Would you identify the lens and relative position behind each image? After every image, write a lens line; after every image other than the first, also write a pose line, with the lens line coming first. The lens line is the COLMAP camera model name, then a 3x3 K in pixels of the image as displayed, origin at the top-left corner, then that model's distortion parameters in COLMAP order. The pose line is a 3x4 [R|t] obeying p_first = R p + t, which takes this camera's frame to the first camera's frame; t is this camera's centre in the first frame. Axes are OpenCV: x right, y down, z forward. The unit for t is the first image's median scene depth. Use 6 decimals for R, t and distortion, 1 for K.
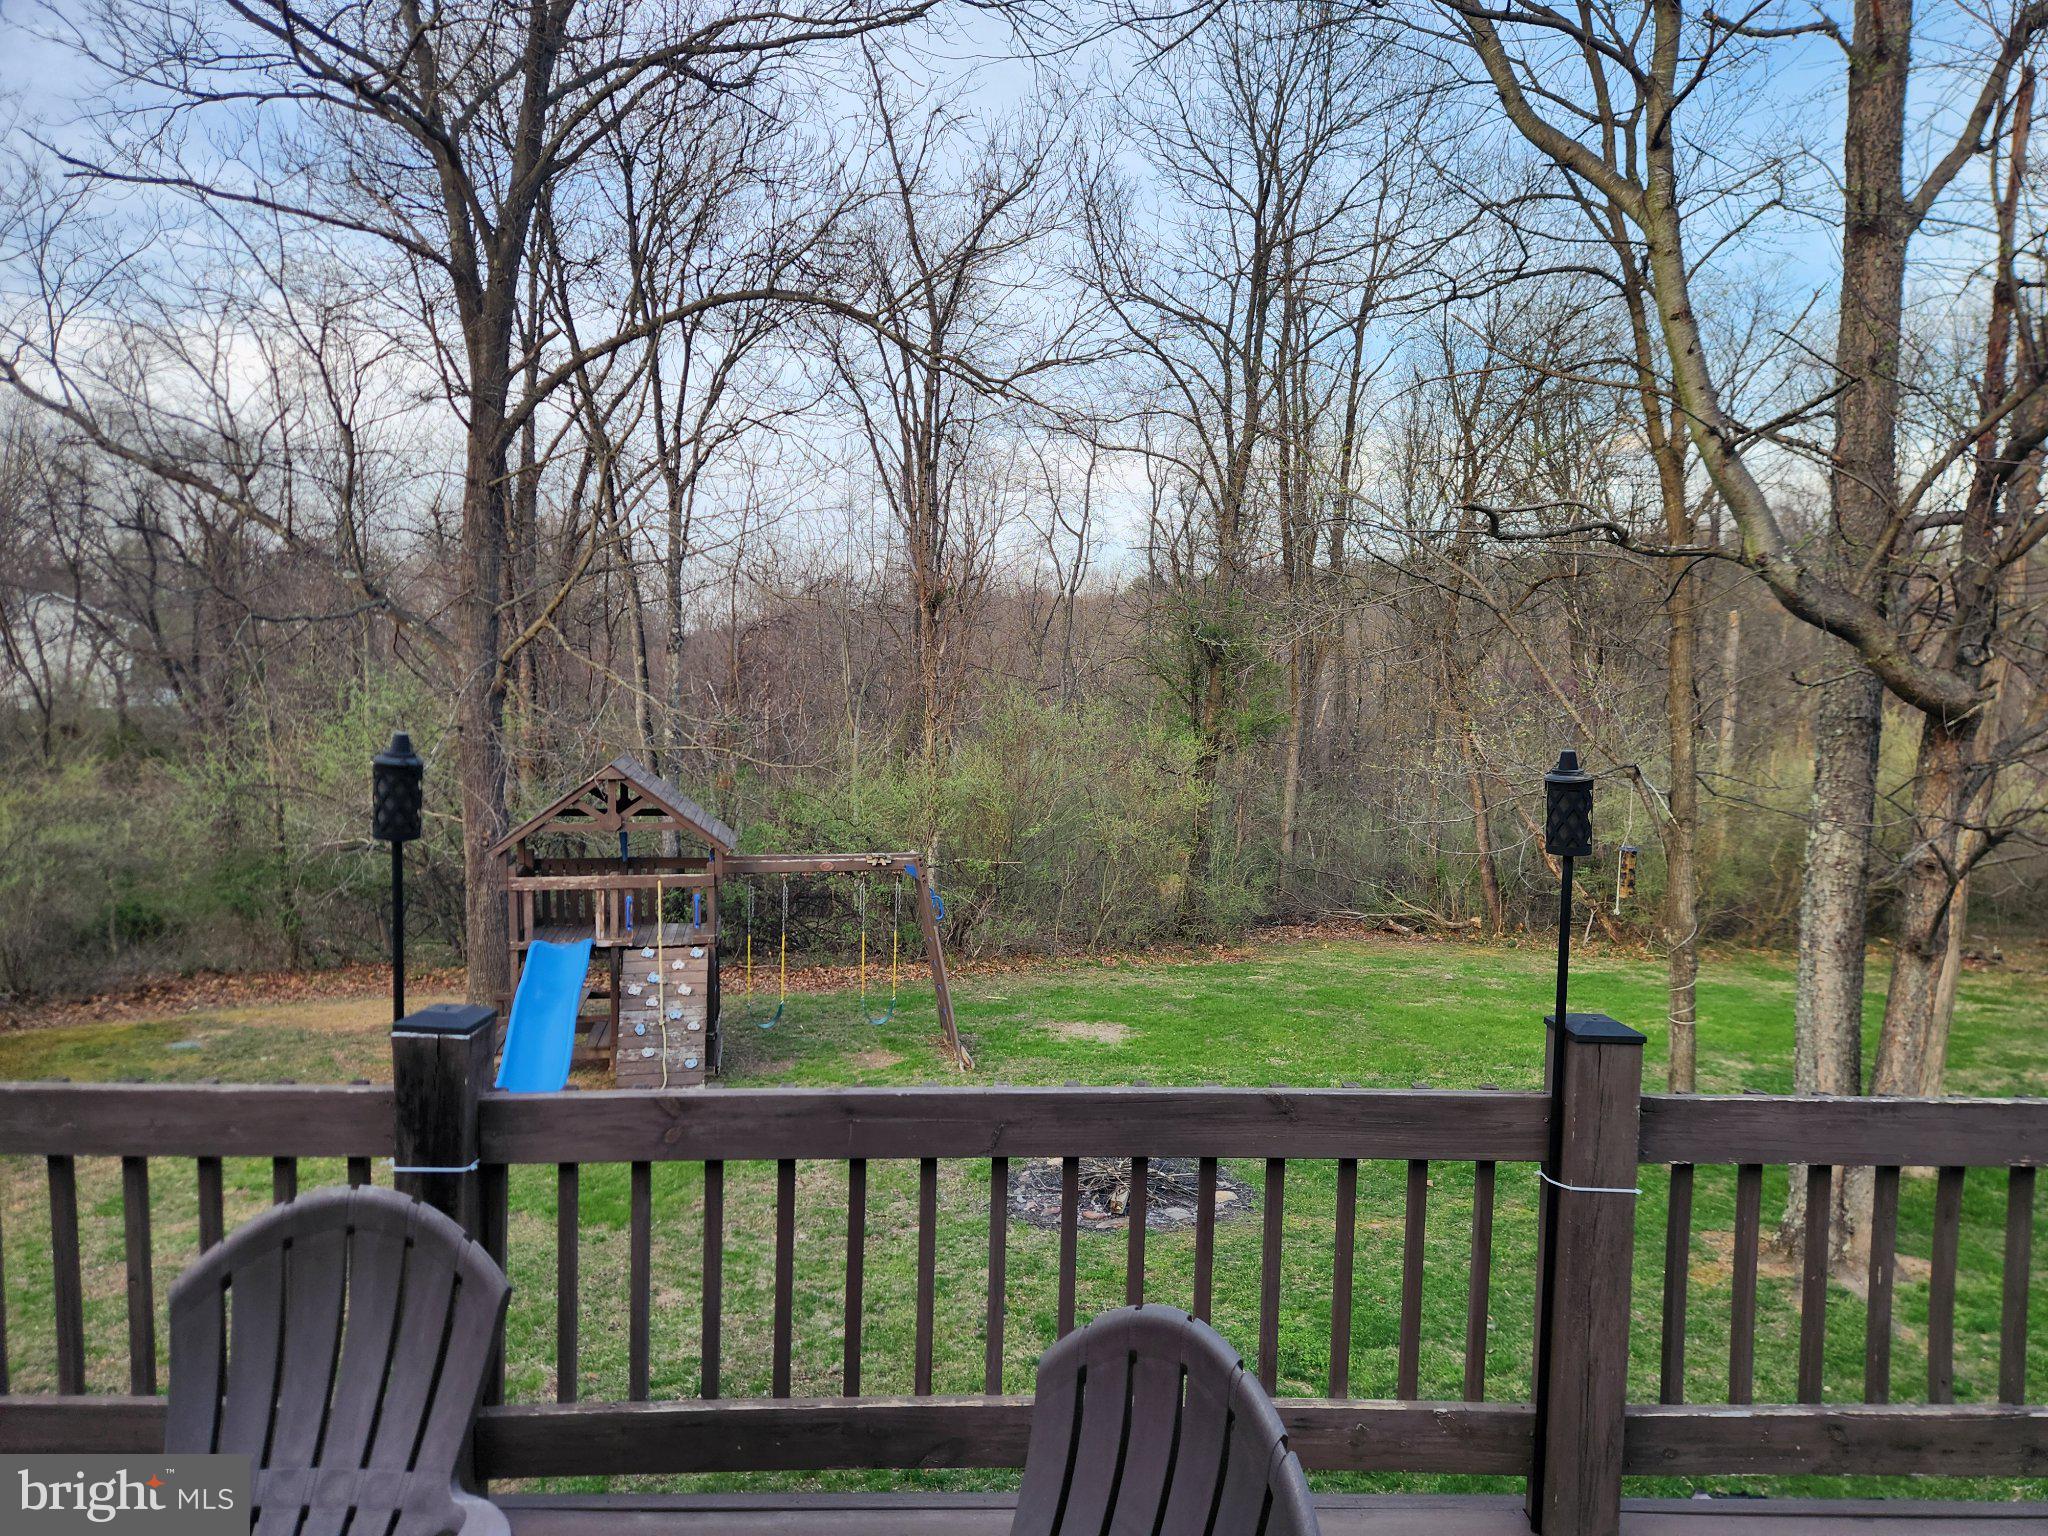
lens RADIAL K [[1391.0, 0, 1018.0], [0, 1391.0, 759.4], [0, 0, 1]] dist [0.038926, -0.000443]
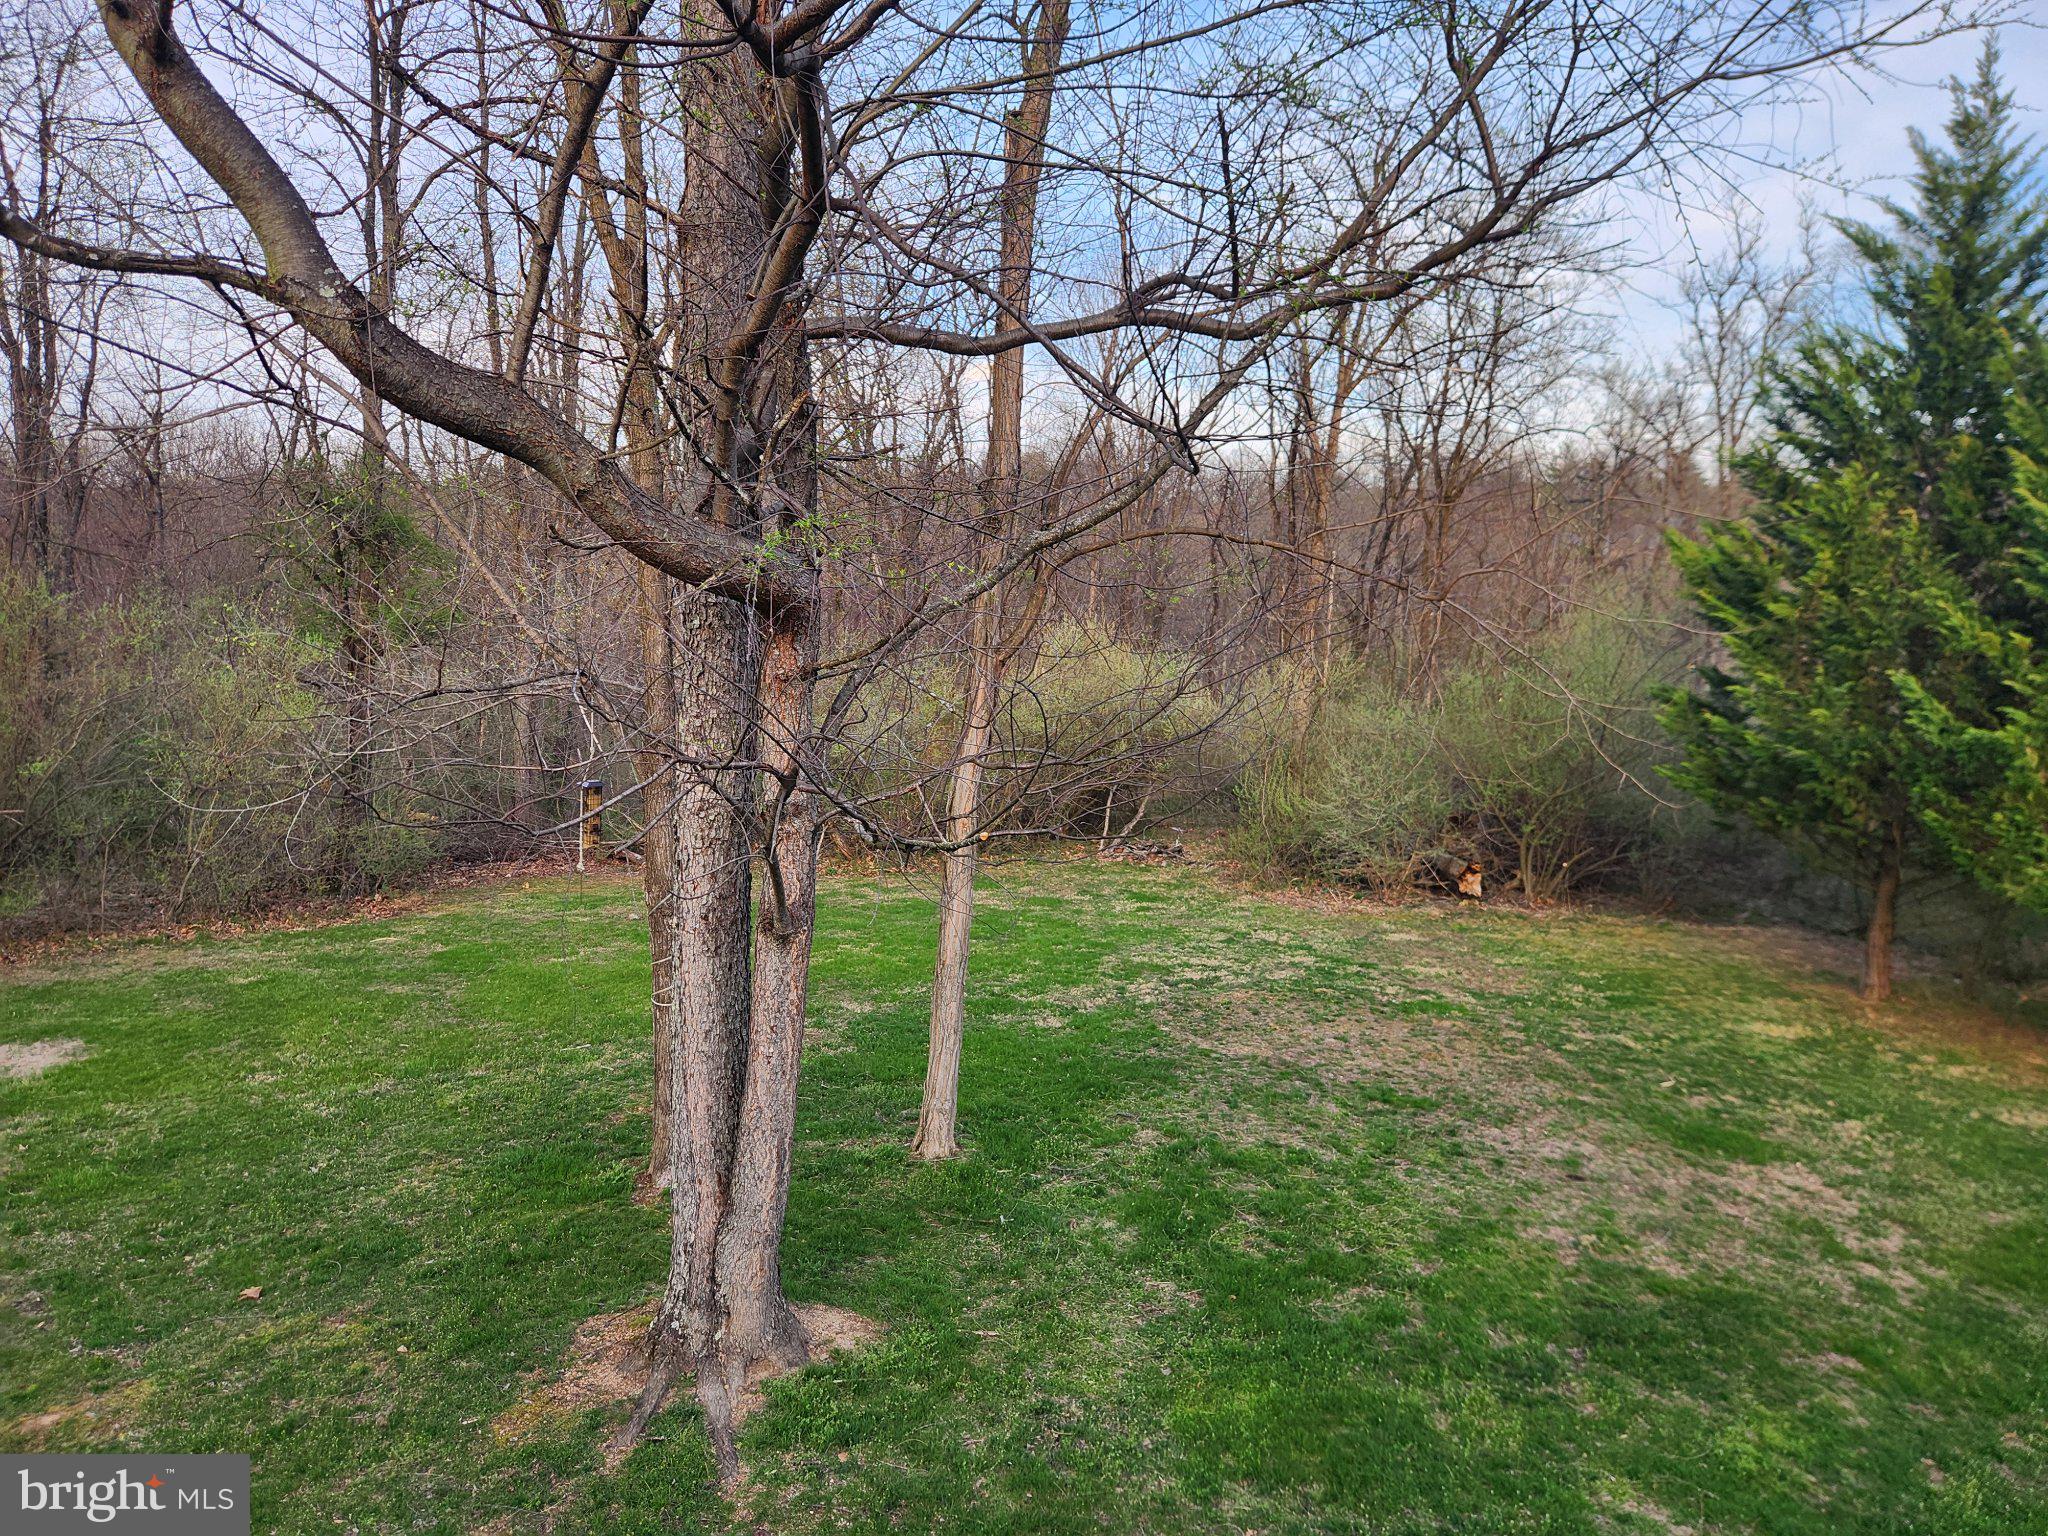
lens RADIAL K [[1391.0, 0, 1027.0], [0, 1391.0, 772.0], [0, 0, 1]] dist [0.038926, -0.000443]
pose [[0.909291, -0.042969, 0.413936, 0.439121], [0.011442, 0.996861, 0.078346, 0.002748], [-0.416003, -0.066503, 0.906928, 0.298331]]
